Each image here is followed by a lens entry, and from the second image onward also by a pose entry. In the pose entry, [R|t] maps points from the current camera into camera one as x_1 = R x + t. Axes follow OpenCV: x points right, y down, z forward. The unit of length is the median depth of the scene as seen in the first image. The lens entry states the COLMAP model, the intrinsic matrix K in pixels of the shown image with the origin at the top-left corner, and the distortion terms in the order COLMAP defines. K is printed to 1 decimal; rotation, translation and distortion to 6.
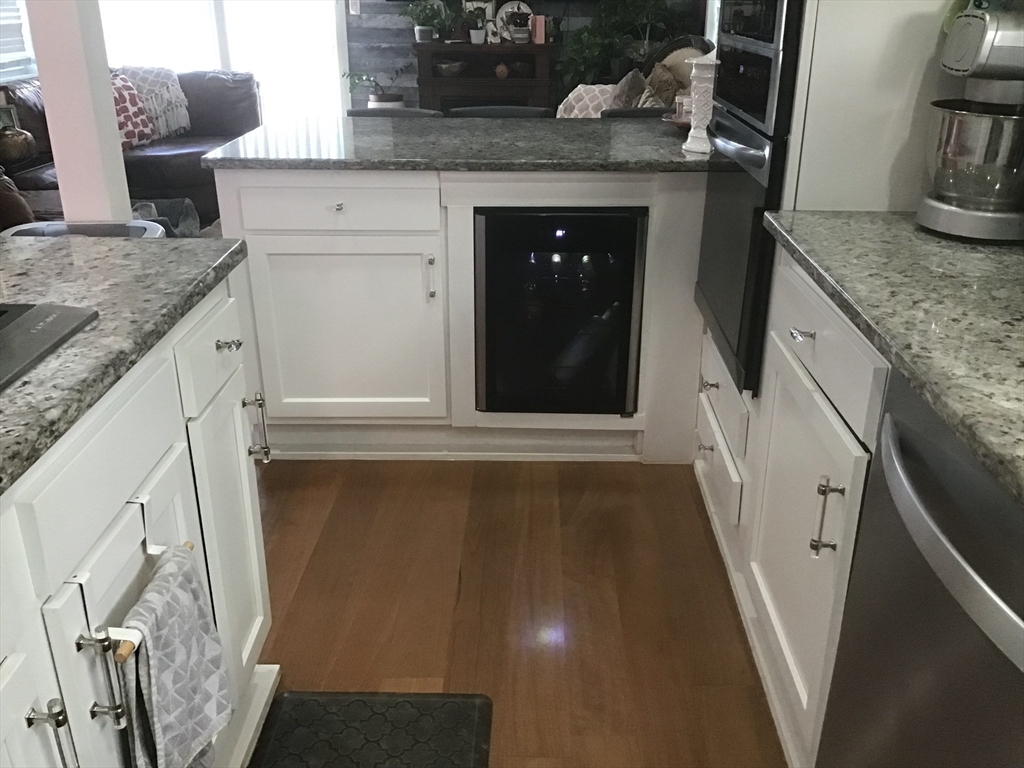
lens RADIAL K [[932.4, 0, 512.0], [0, 932.4, 384.0], [0, 0, 1]] dist [0.108929, -0.246025]
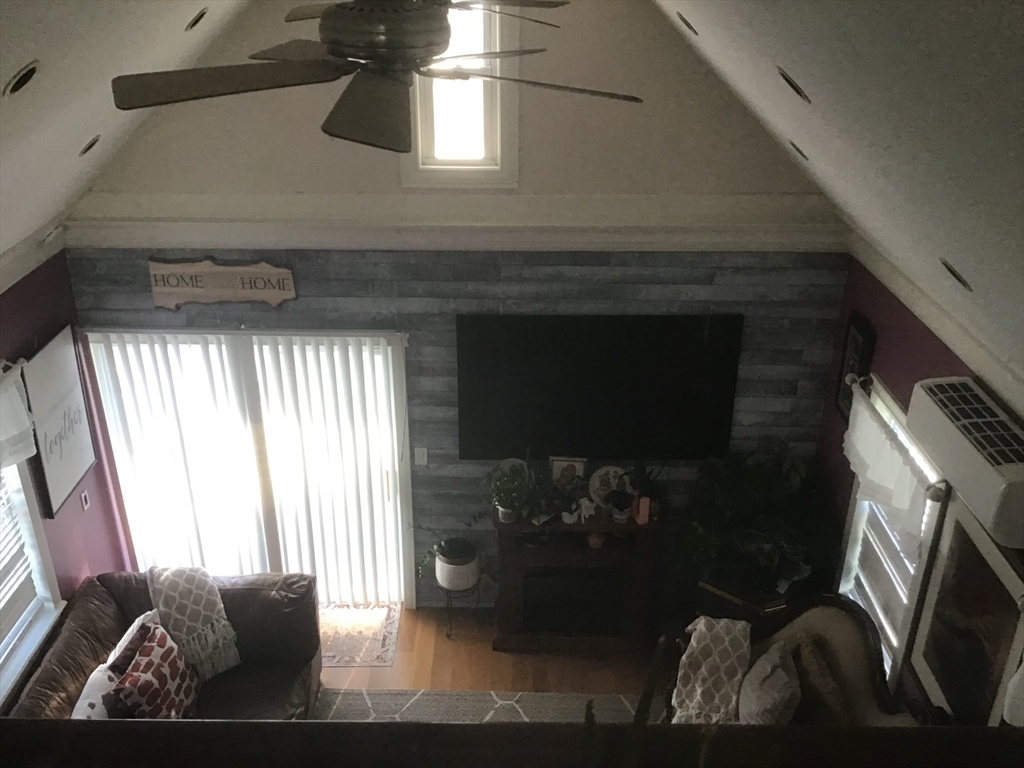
lens RADIAL K [[932.4, 0, 512.0], [0, 932.4, 384.0], [0, 0, 1]] dist [0.108929, -0.246025]
pose [[0.999314, -0.012973, 0.034681, -0.117798], [0.010813, 0.998034, 0.061741, -0.542412], [-0.035413, -0.061323, 0.997490, 0.158057]]
